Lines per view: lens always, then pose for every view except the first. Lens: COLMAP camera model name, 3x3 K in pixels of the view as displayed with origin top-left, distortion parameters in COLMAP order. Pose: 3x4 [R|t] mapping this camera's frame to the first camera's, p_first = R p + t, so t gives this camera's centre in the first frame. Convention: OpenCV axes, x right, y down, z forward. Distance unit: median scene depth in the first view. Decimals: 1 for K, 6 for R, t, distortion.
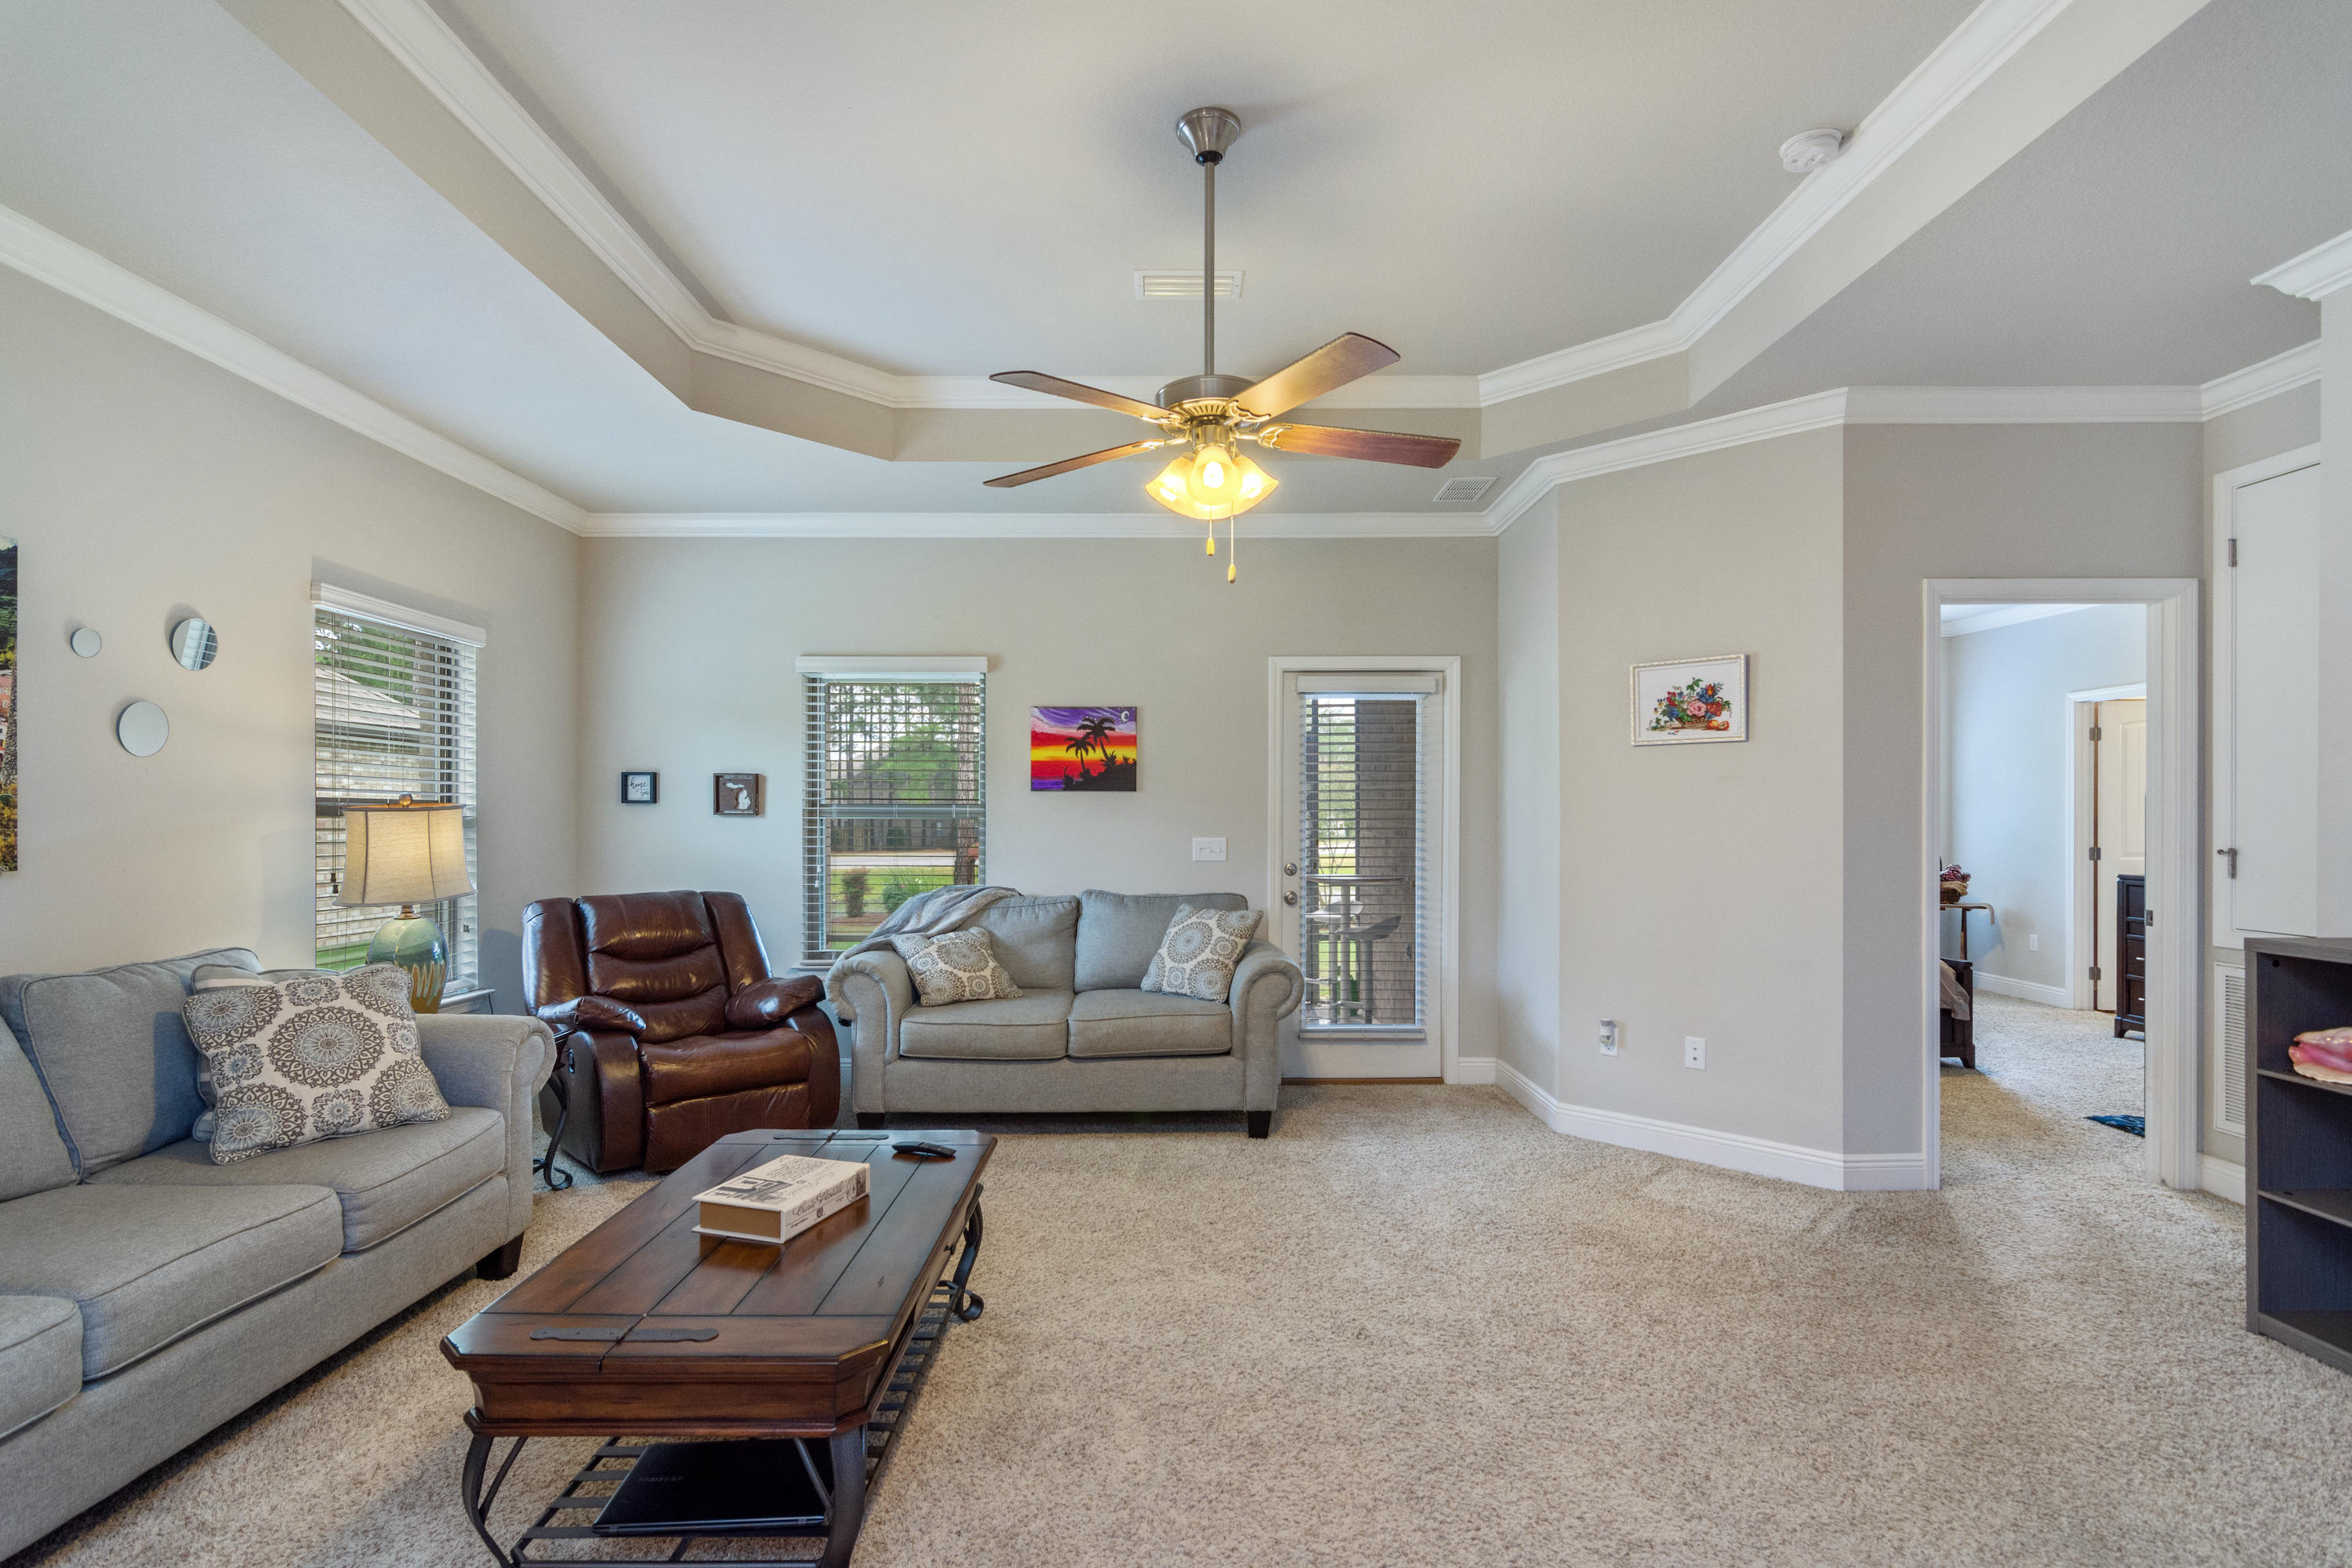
lens RADIAL K [[1141.1, 0, 1153.8], [0, 1141.1, 815.4], [0, 0, 1]] dist [-0.003850, 0.002350]
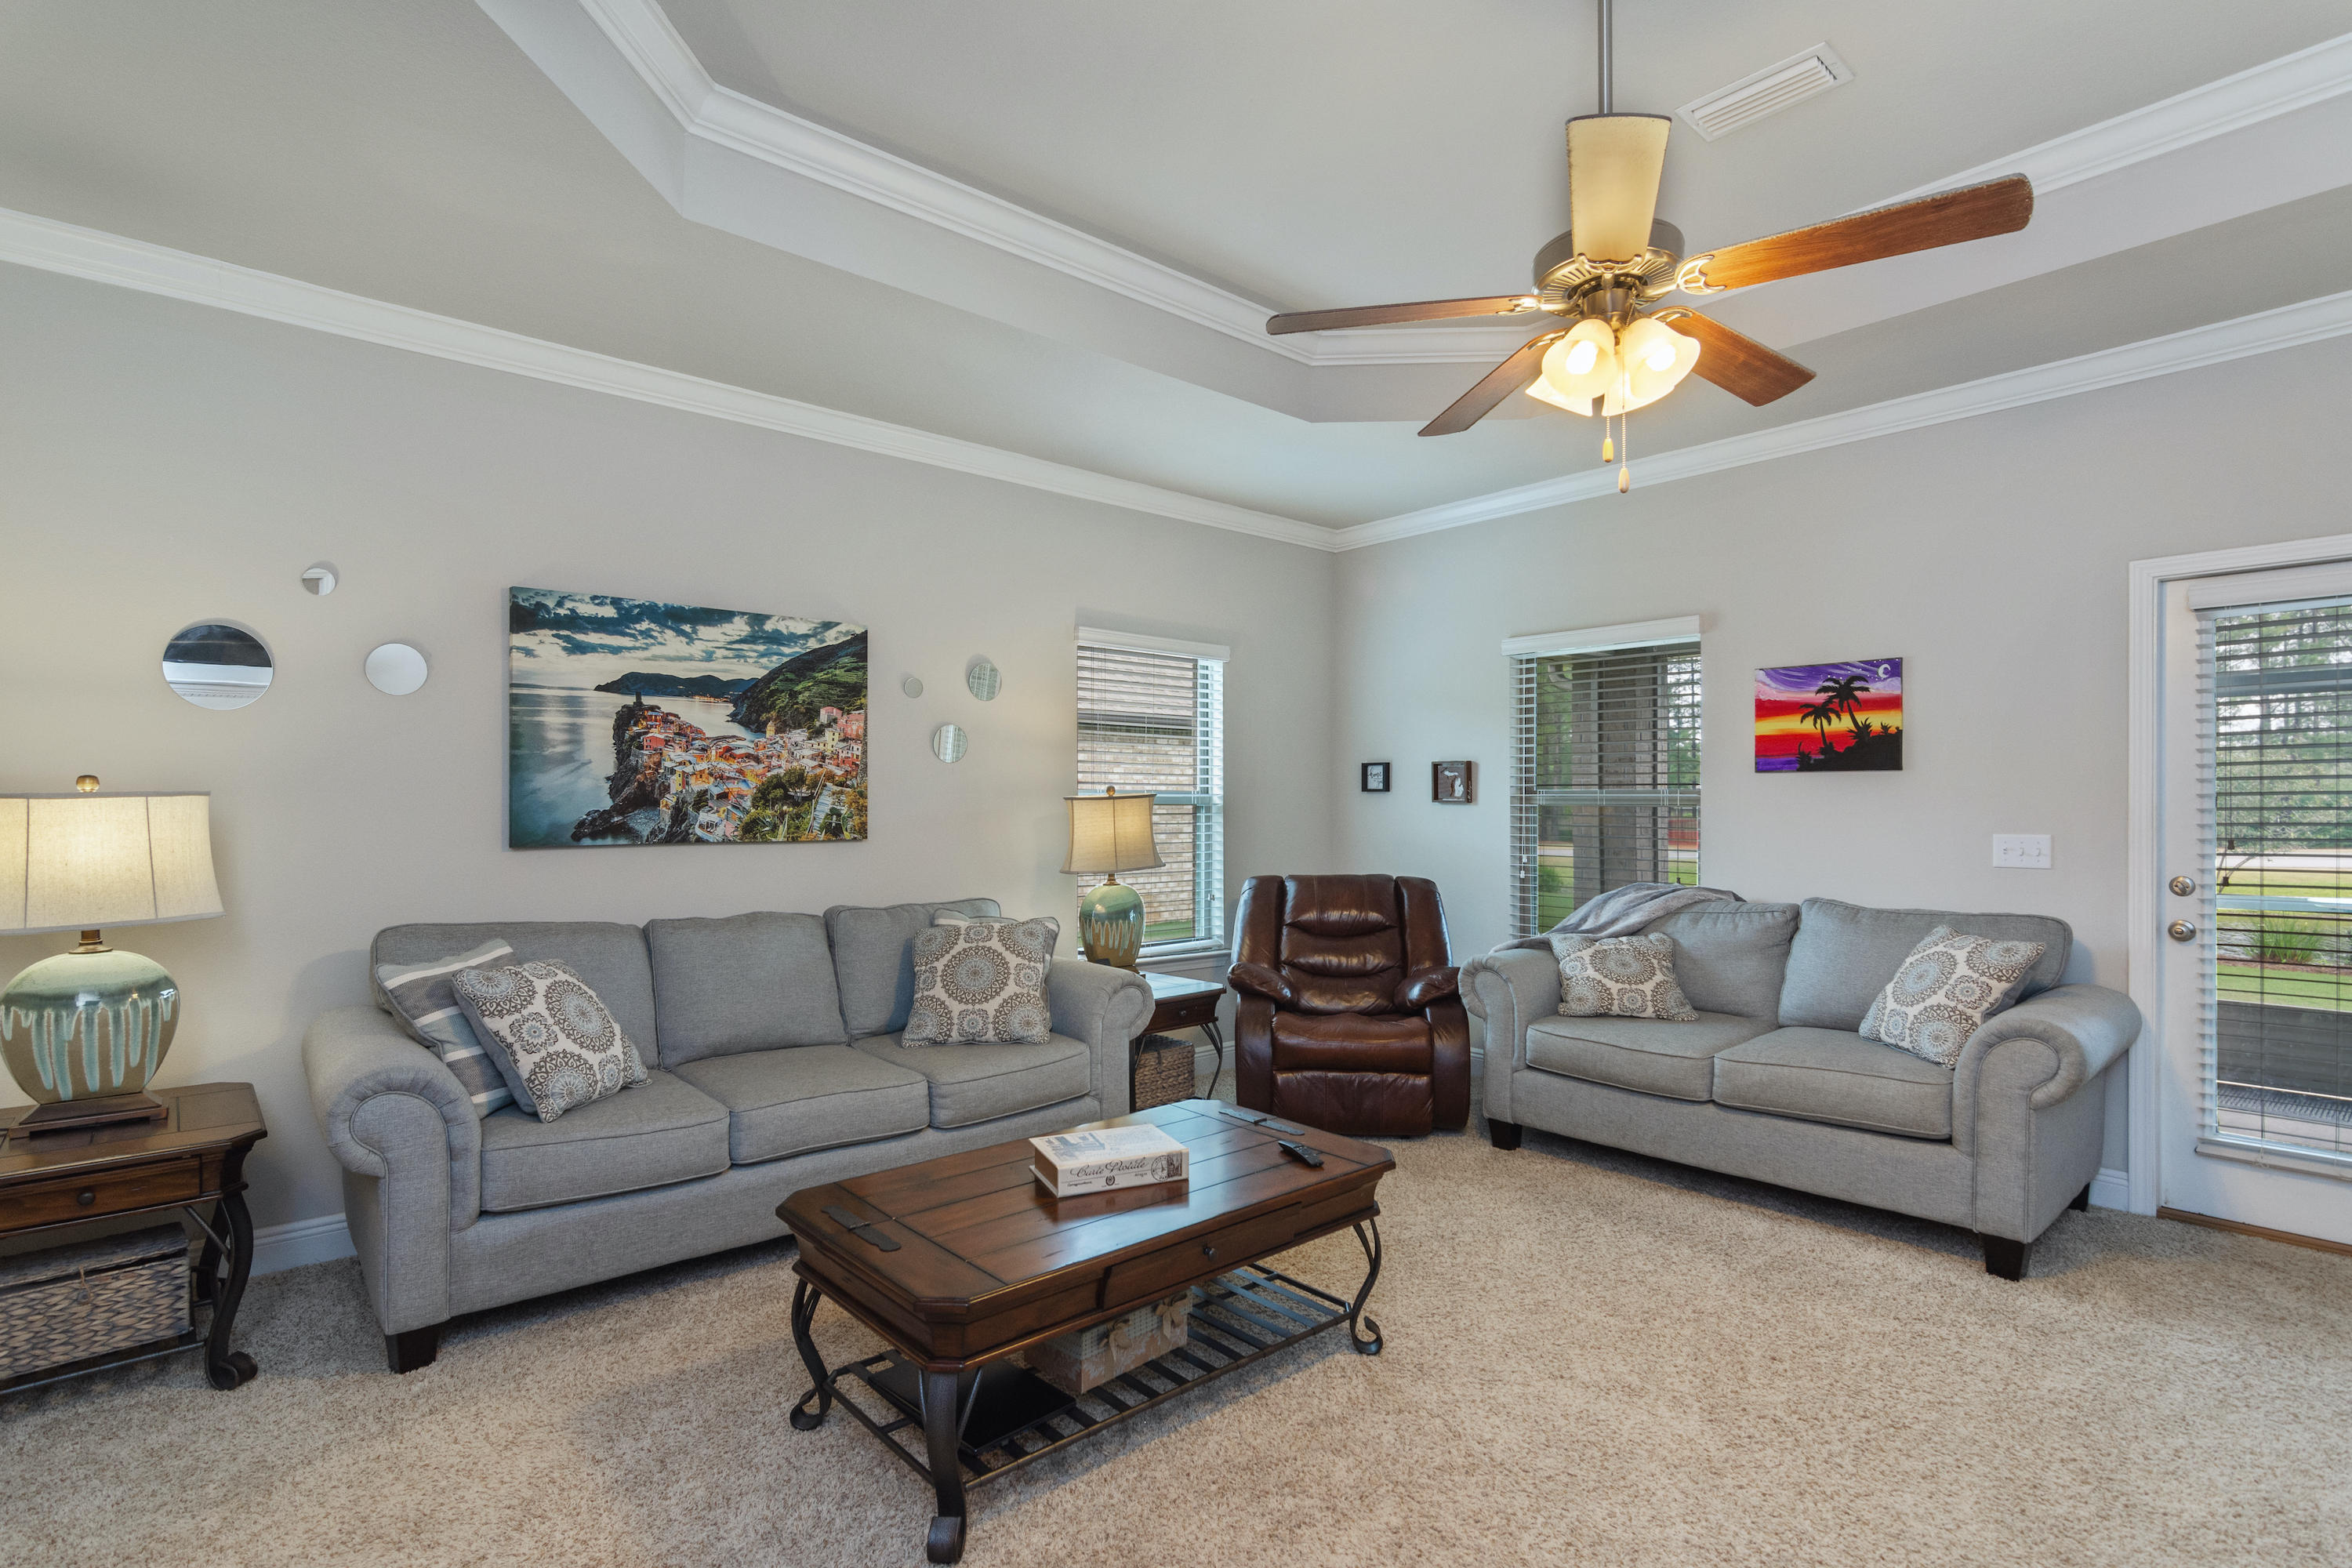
lens RADIAL K [[1141.1, 0, 1180.4], [0, 1141.1, 796.2], [0, 0, 1]] dist [-0.003850, 0.002350]
pose [[0.660412, -0.004766, -0.750888, 0.269082], [0.000672, 0.999983, -0.005756, -0.000179], [0.750903, 0.003297, 0.660404, 0.175463]]
